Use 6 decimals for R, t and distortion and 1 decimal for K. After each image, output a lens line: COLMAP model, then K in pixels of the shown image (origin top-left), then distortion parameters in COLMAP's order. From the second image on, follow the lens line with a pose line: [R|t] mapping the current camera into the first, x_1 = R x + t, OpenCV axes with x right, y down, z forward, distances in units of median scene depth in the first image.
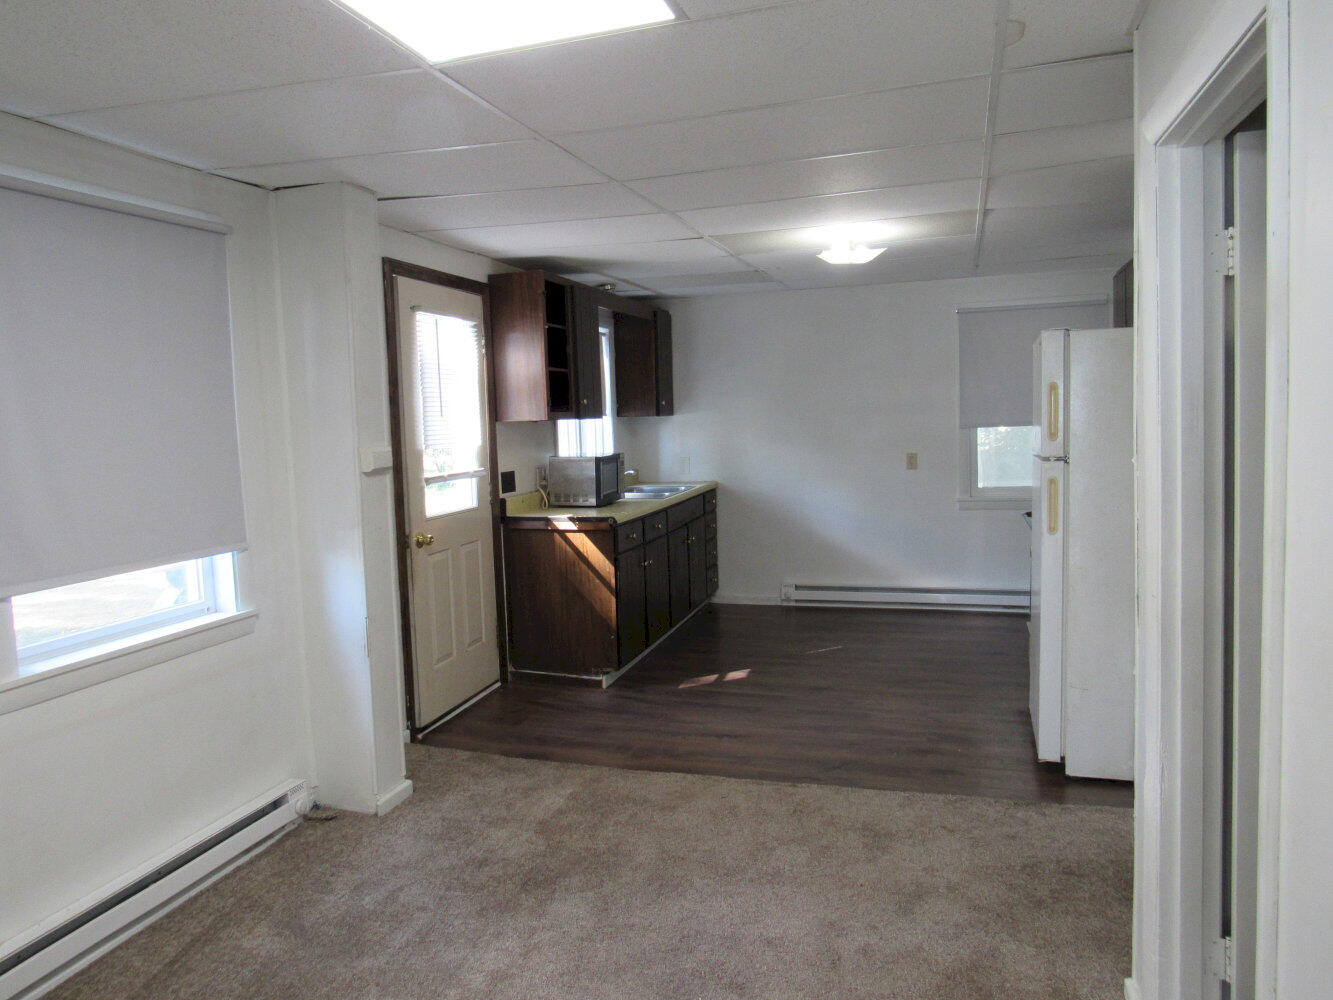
lens RADIAL K [[956.6, 0, 664.6], [0, 956.6, 498.3], [0, 0, 1]] dist [-0.021427, 0.003390]
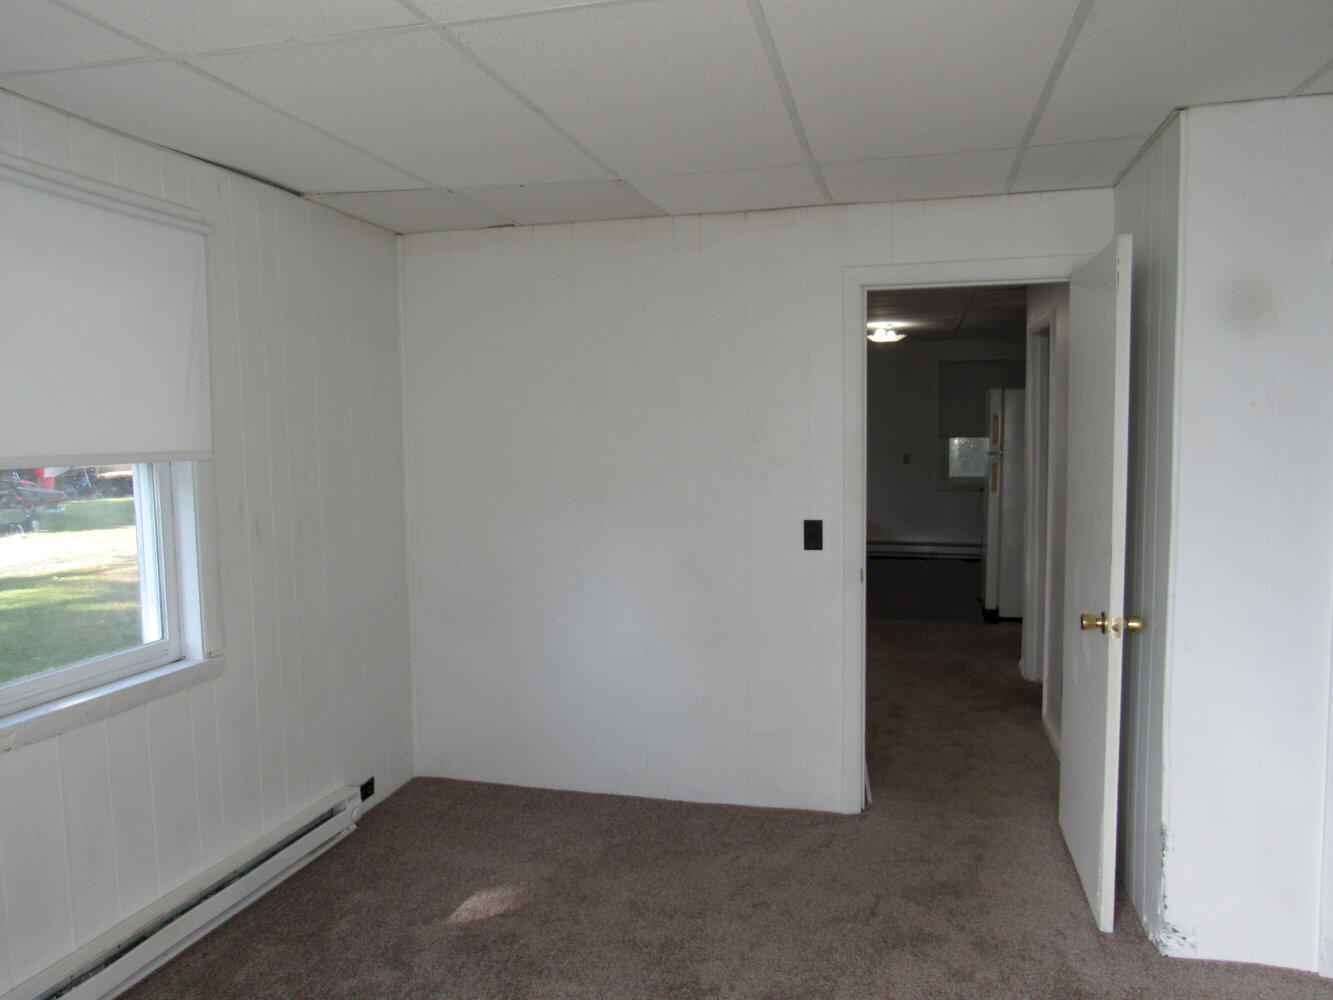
lens RADIAL K [[960.8, 0, 666.5], [0, 960.8, 500.0], [0, 0, 1]] dist [0.000942, 0.007659]
pose [[0.998530, 0.021212, 0.049877, -0.261852], [-0.021017, 0.999769, -0.004419, 0.055337], [-0.049959, 0.003364, 0.998746, -0.675552]]
